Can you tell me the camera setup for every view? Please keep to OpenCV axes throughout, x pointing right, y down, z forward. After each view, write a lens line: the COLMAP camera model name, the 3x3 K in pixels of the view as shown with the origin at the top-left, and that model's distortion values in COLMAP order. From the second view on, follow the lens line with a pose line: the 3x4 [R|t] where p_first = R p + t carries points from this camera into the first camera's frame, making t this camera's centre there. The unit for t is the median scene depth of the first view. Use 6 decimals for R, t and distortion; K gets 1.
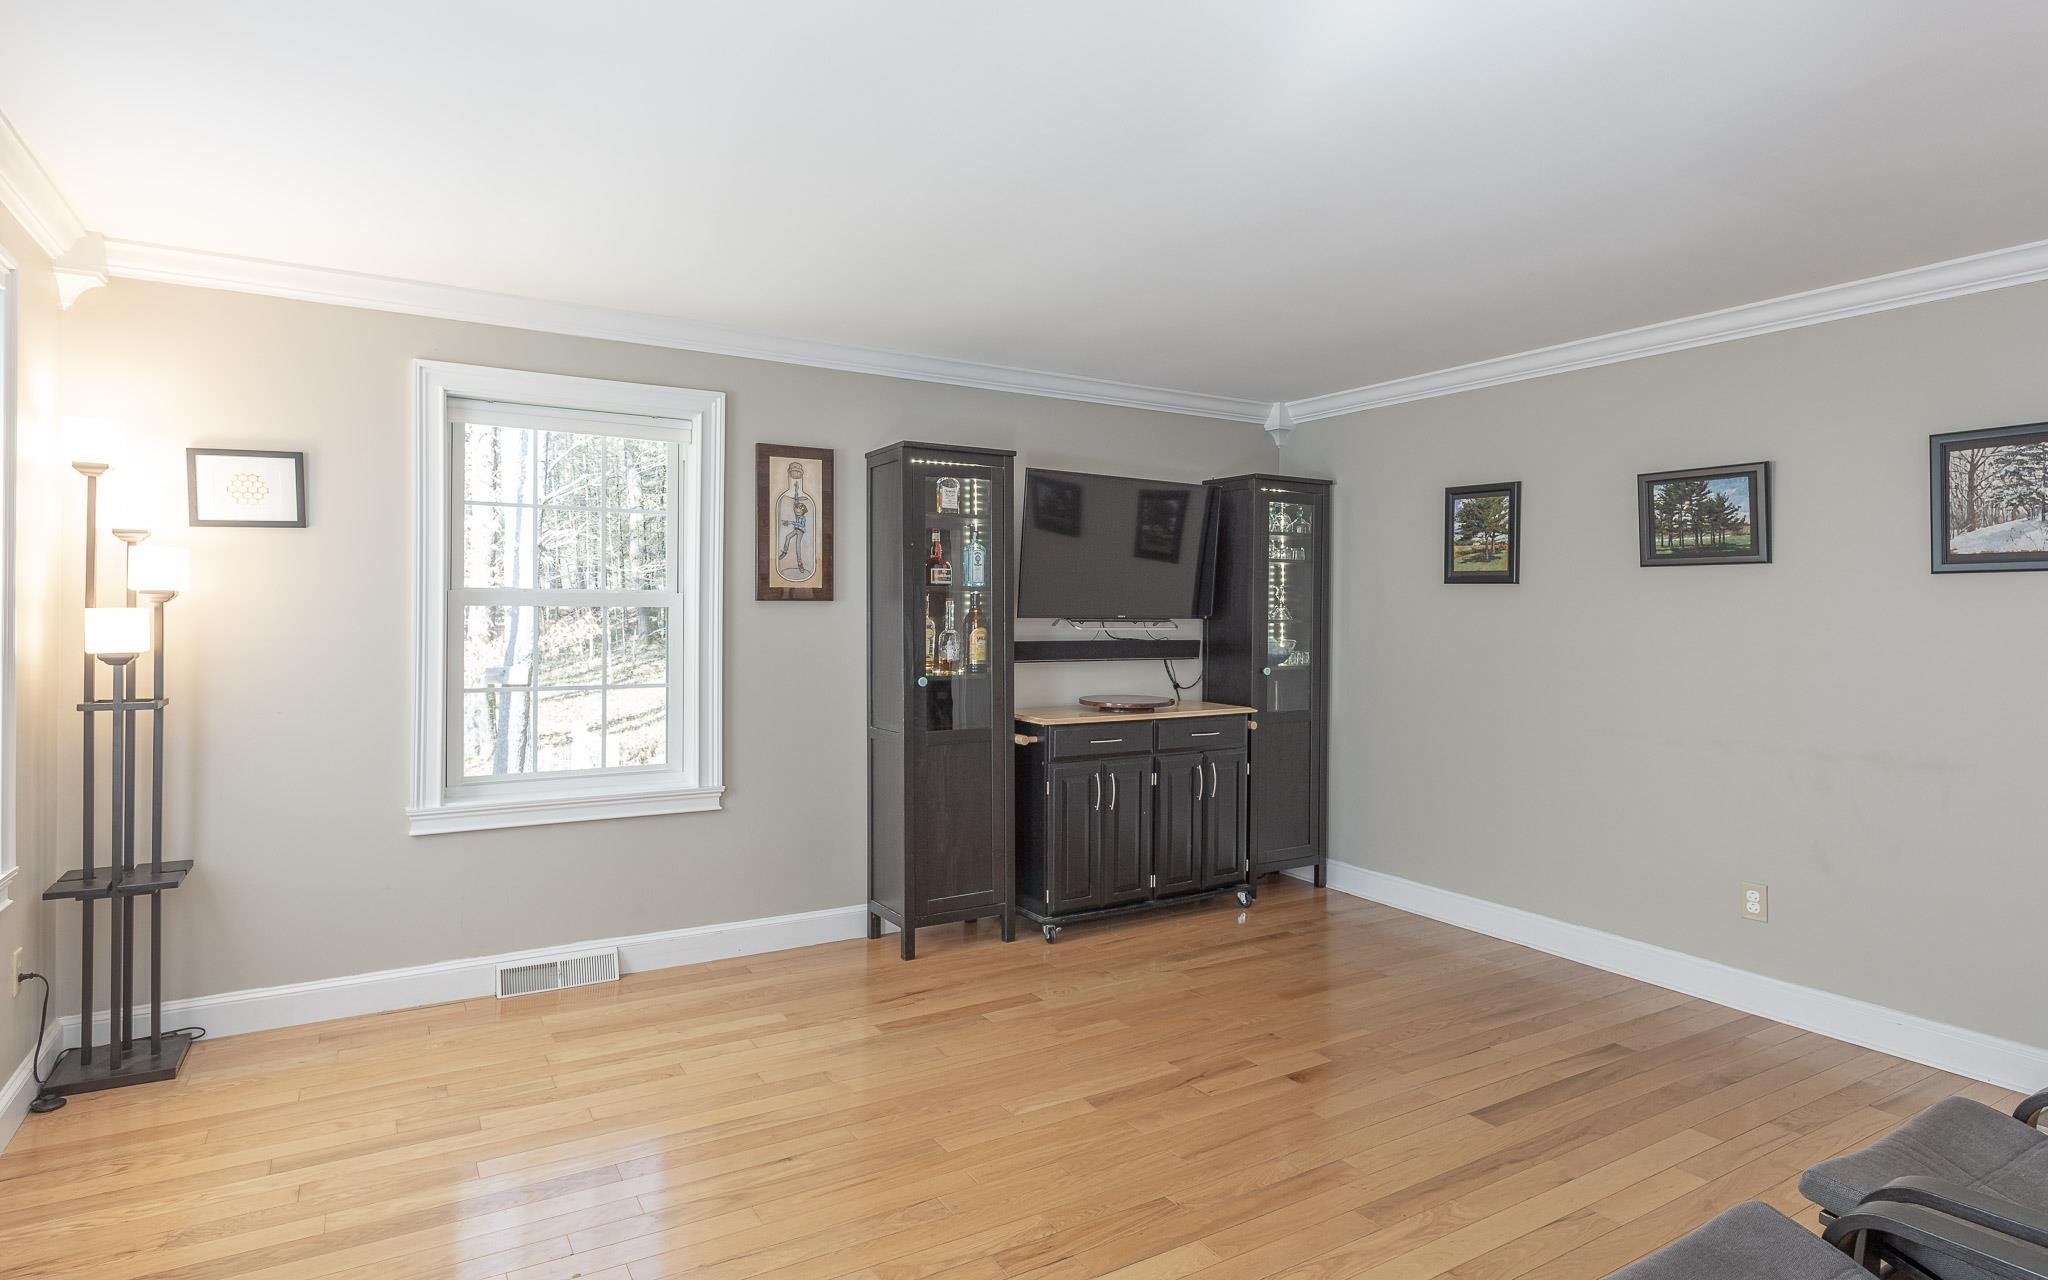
lens RADIAL K [[1103.7, 0, 985.7], [0, 1103.7, 596.5], [0, 0, 1]] dist [0.004320, -0.000829]
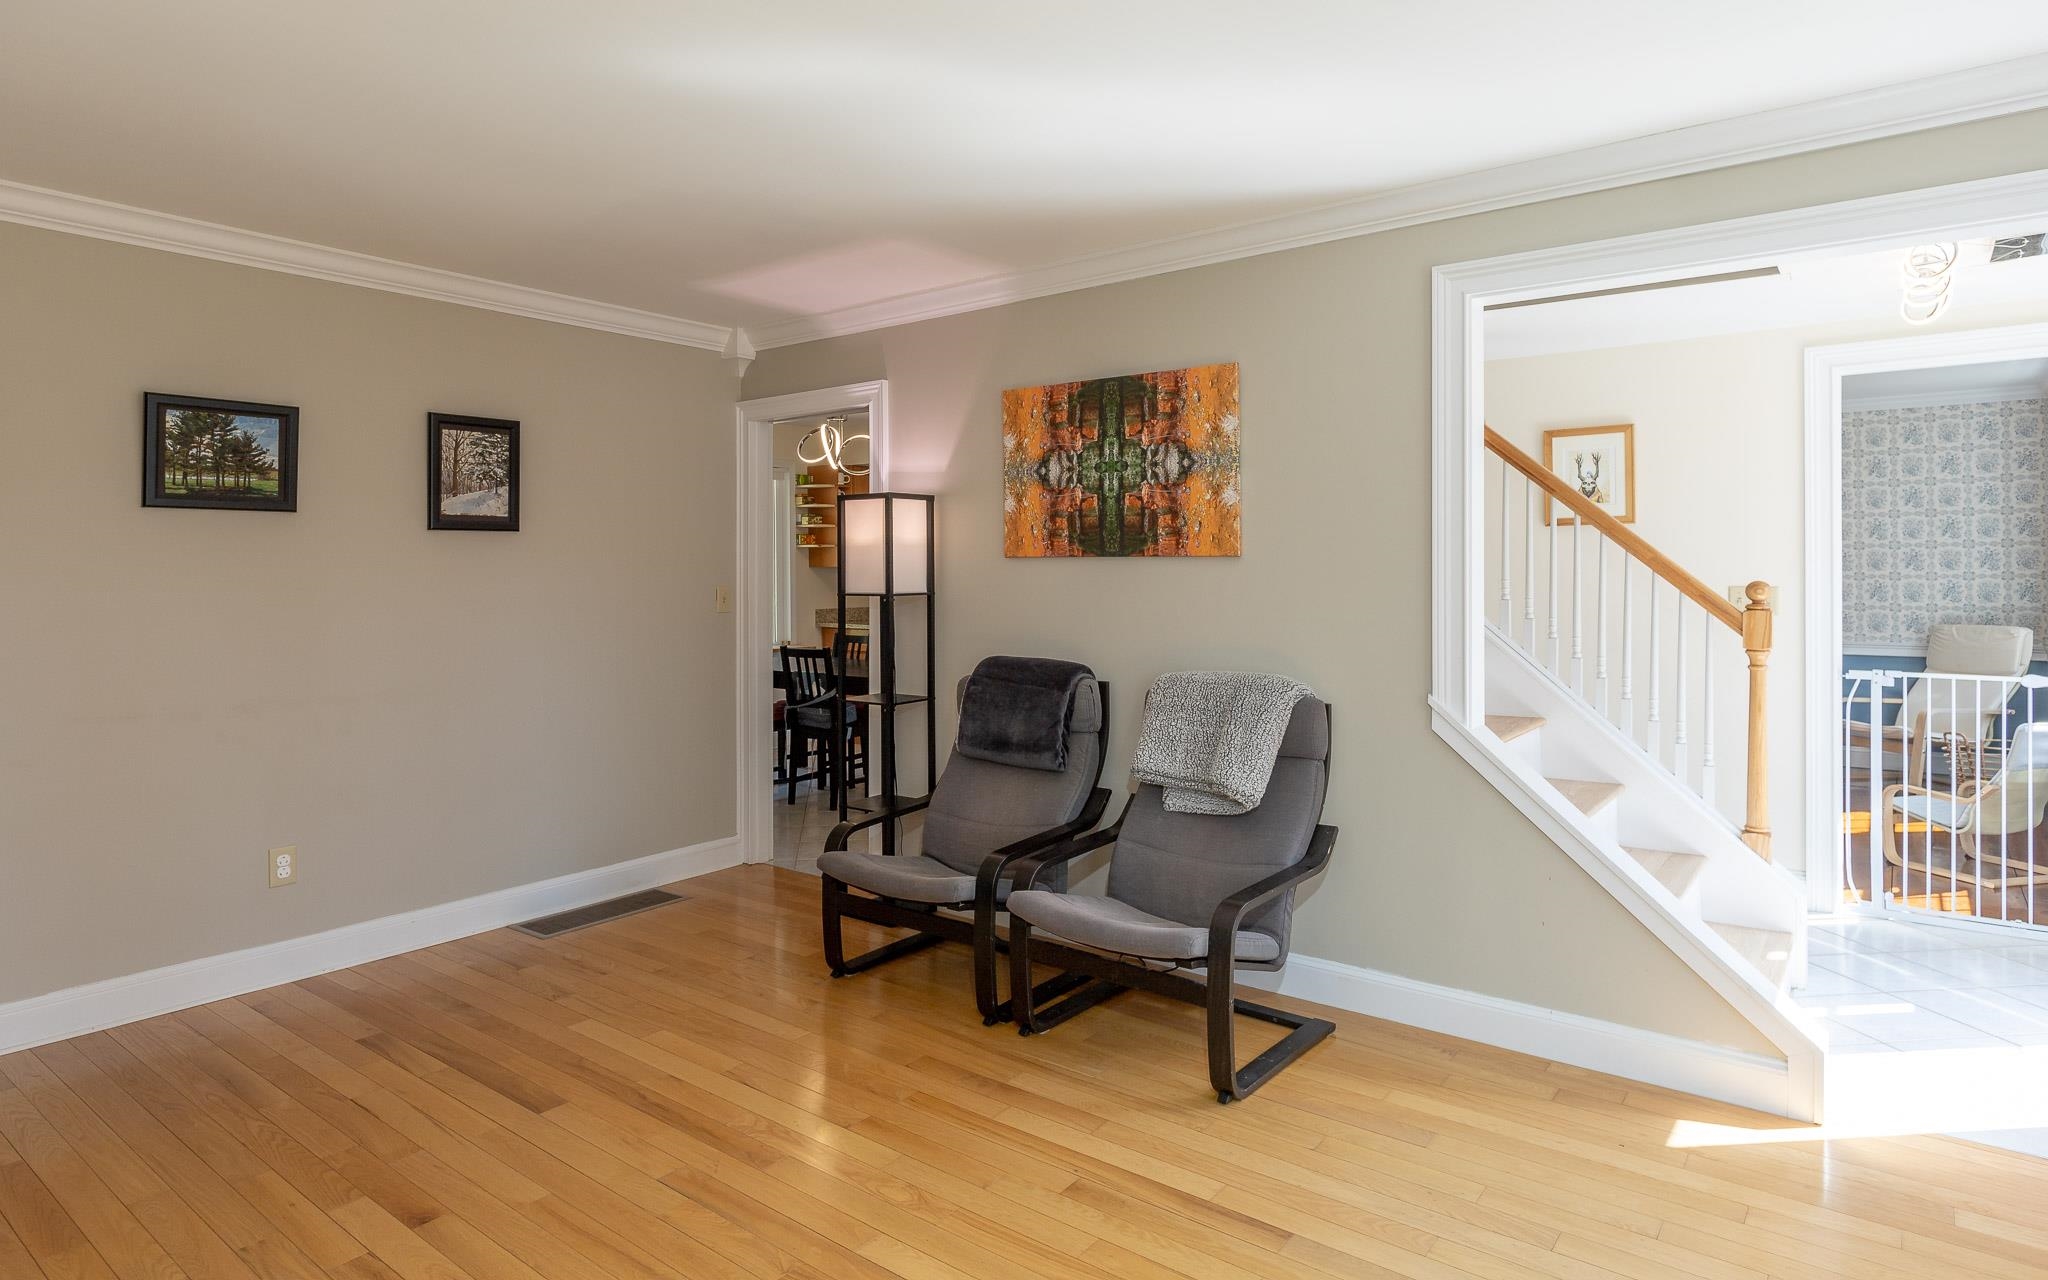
lens RADIAL K [[1103.7, 0, 1063.3], [0, 1103.7, 569.6], [0, 0, 1]] dist [0.004320, -0.000829]
pose [[-0.389872, -0.006785, 0.920844, -0.443918], [-0.010731, 0.999938, 0.002824, 0.010131], [-0.920807, -0.008781, -0.389921, 0.753089]]
